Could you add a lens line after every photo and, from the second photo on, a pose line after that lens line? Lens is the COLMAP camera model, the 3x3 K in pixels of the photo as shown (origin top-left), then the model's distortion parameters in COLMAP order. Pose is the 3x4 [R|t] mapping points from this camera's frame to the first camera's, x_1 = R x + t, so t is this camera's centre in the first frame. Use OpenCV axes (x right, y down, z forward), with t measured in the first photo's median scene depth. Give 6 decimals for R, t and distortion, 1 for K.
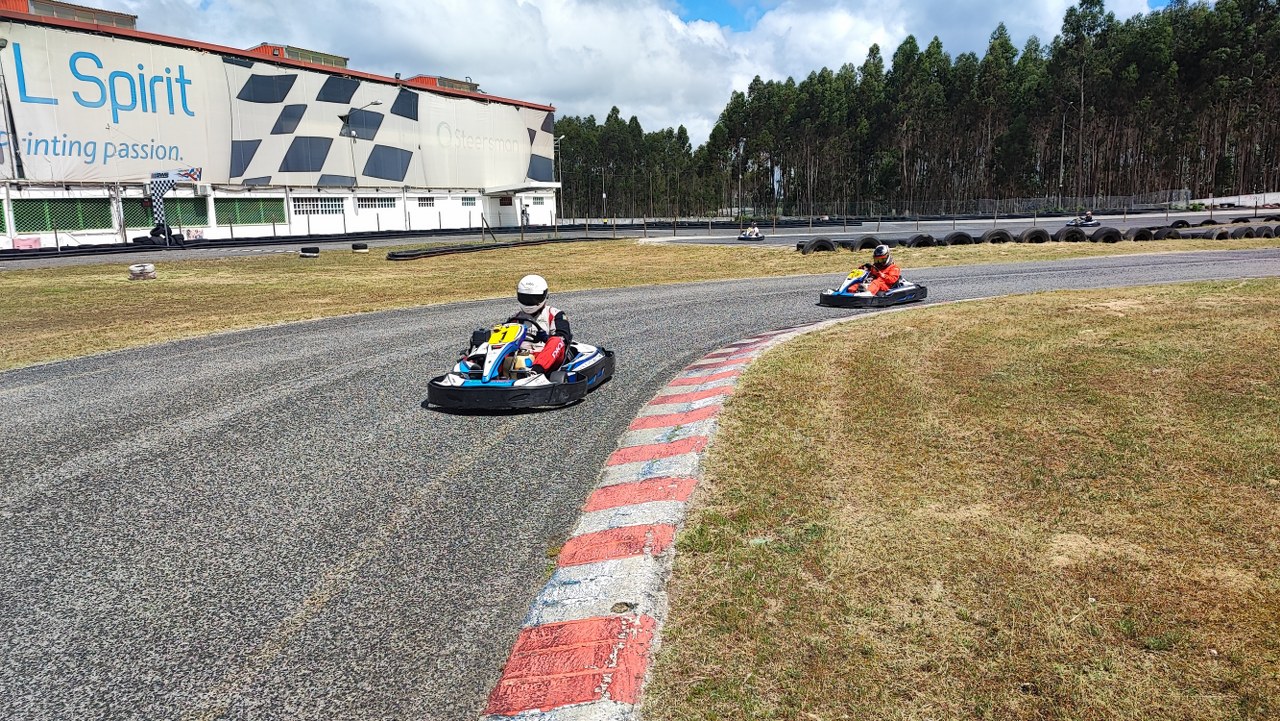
lens RADIAL K [[889.0, 0, 639.1], [0, 889.0, 364.1], [0, 0, 1]] dist [0.036090, -0.061623]
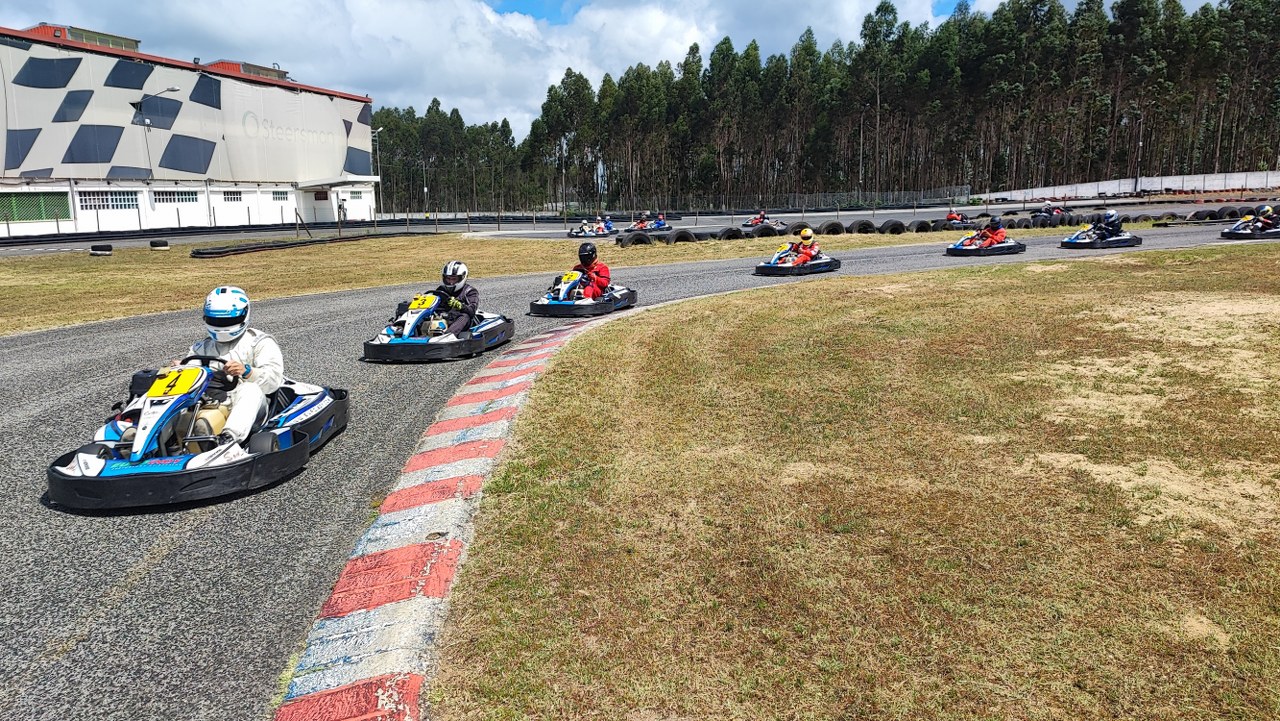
lens RADIAL K [[888.9, 0, 643.6], [0, 888.9, 381.5], [0, 0, 1]] dist [0.037229, -0.058188]
pose [[0.981231, -0.038777, 0.188896, 0.003513], [0.034124, 0.999030, 0.027820, 0.003764], [-0.189791, -0.020852, 0.981603, -0.021585]]
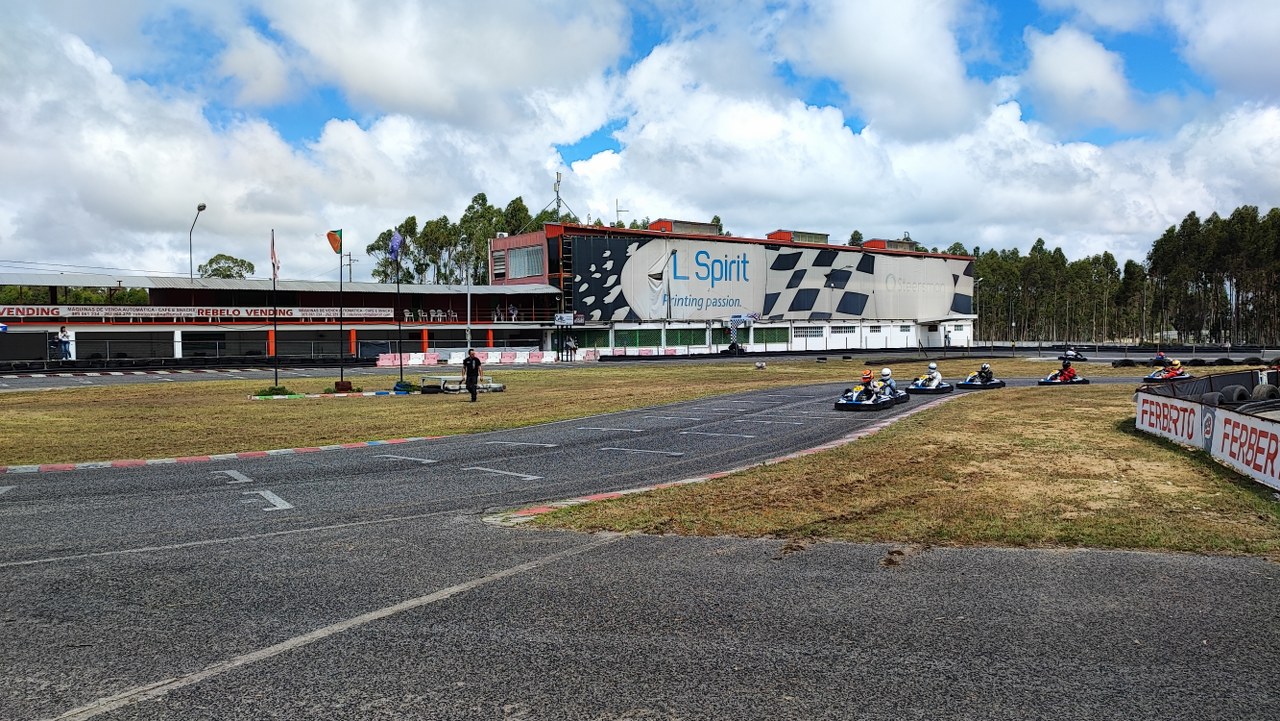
lens RADIAL K [[975.6, 0, 635.8], [0, 975.6, 372.3], [0, 0, 1]] dist [0.050697, 0.002387]
pose [[0.907515, 0.028890, -0.419024, 0.097213], [-0.080681, 0.991044, -0.106411, 0.114061], [0.412197, 0.130377, 0.901718, -0.760917]]
